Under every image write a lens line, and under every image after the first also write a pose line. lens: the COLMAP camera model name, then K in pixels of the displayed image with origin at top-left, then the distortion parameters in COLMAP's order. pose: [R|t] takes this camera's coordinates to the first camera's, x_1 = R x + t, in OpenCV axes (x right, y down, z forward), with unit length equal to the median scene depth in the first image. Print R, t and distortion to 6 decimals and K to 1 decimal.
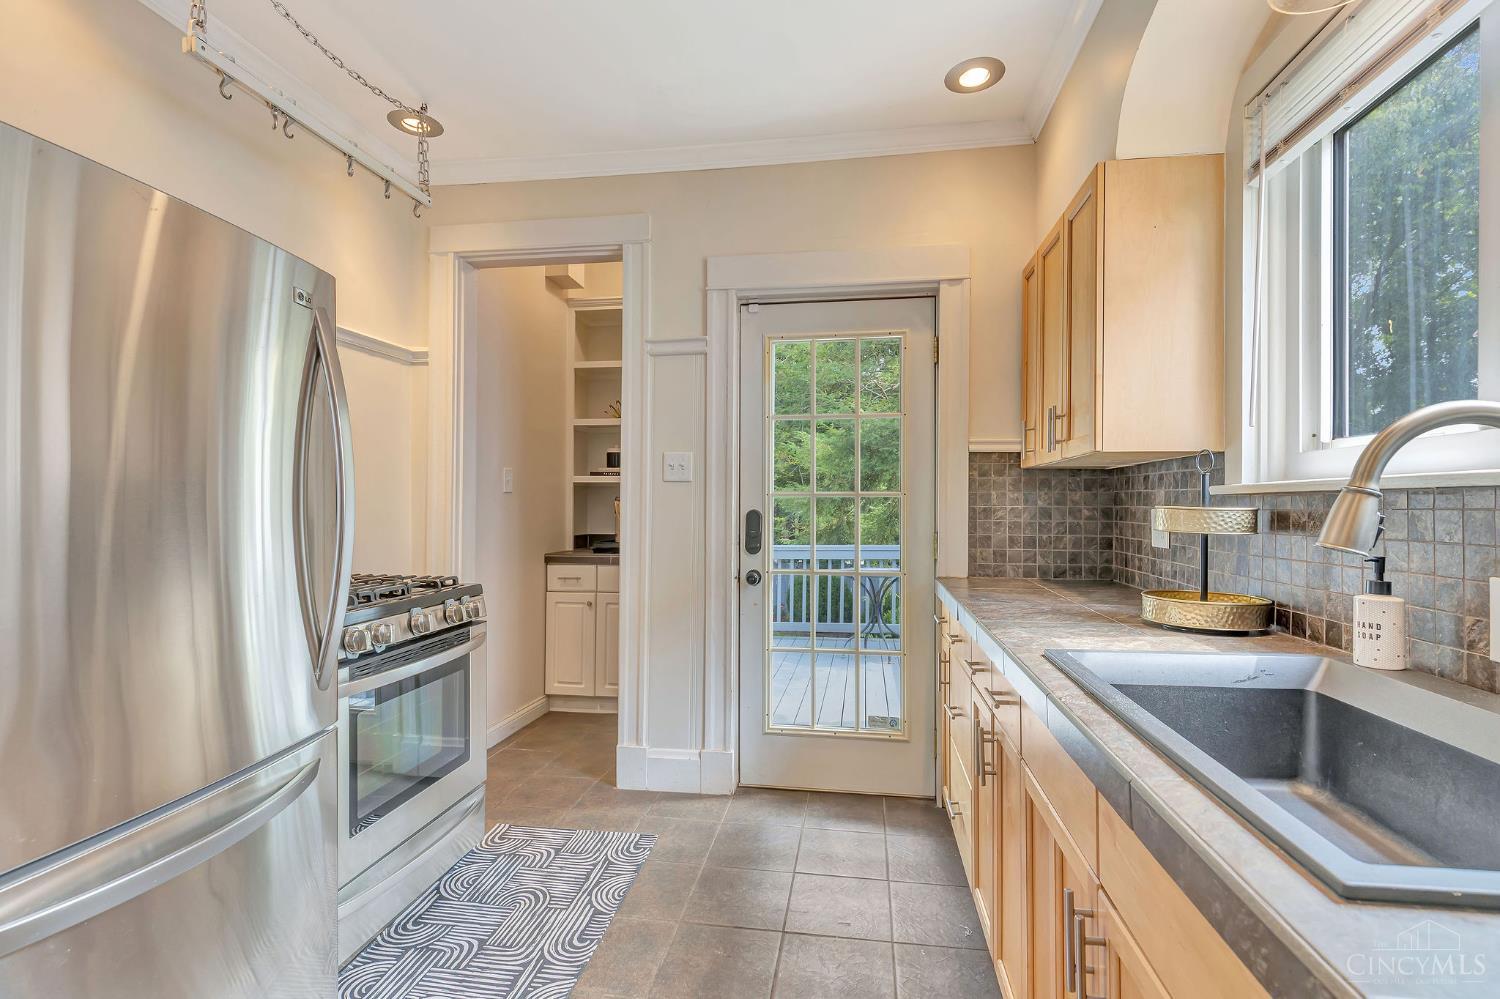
lens RADIAL K [[690.1, 0, 756.5], [0, 690.1, 496.3], [0, 0, 1]] dist [0.008893, -0.000303]
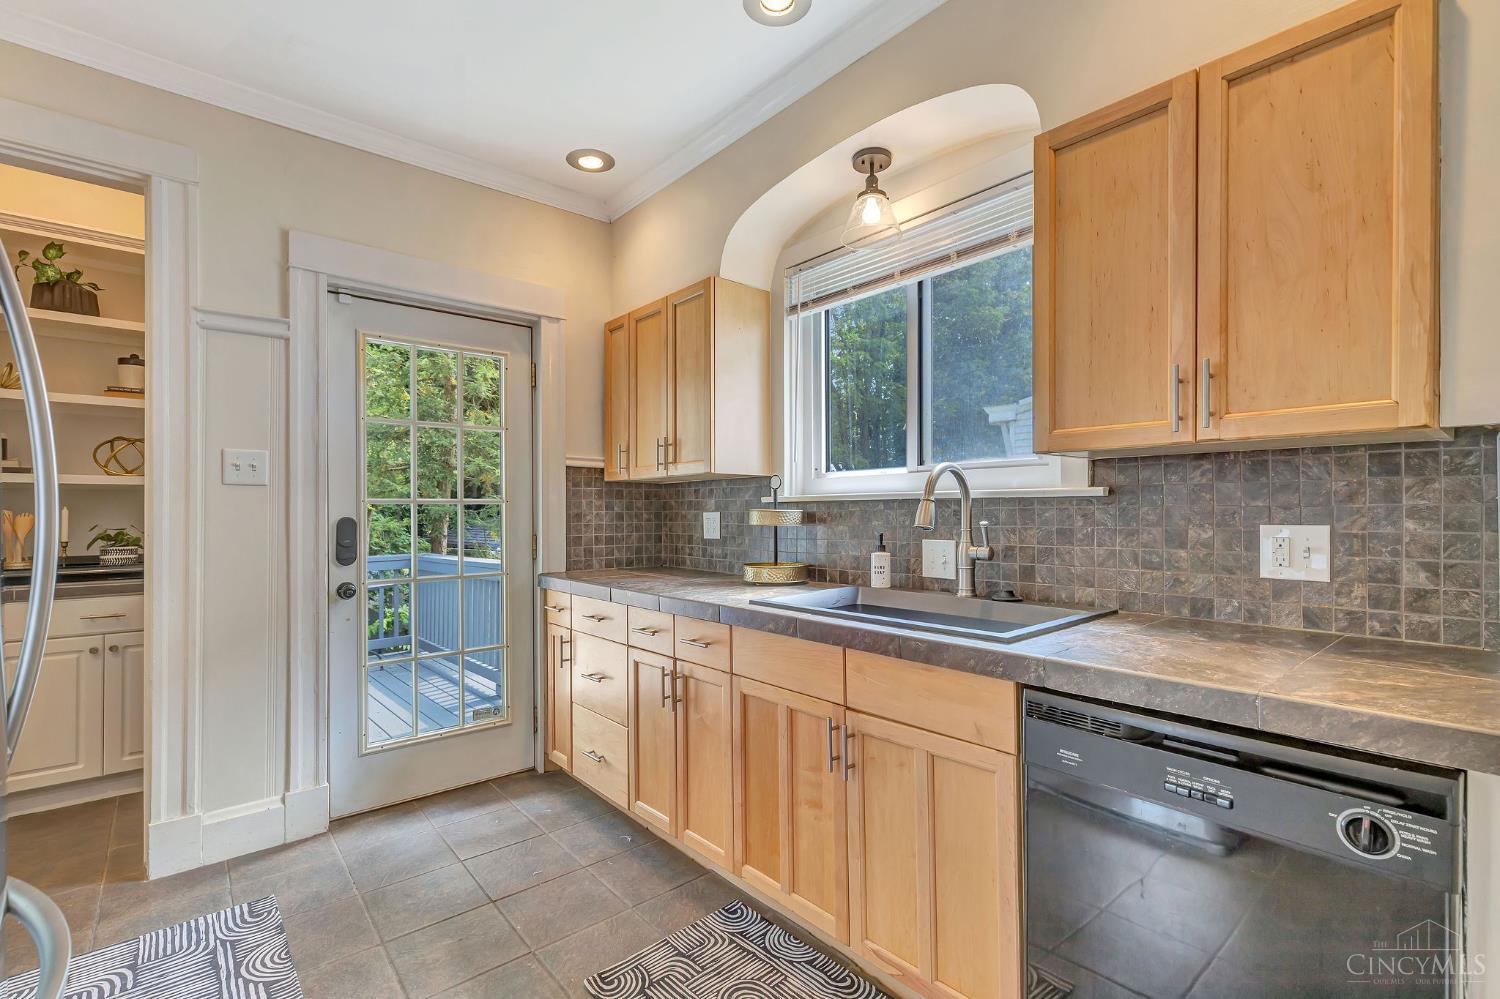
lens RADIAL K [[675.7, 0, 751.0], [0, 675.7, 506.8], [0, 0, 1]] dist [0.003301, -0.000391]
pose [[0.657418, -0.000345, 0.753526, -0.359223], [-0.001119, 0.999998, 0.001434, 0.003769], [-0.753525, -0.001785, 0.657417, -0.003561]]
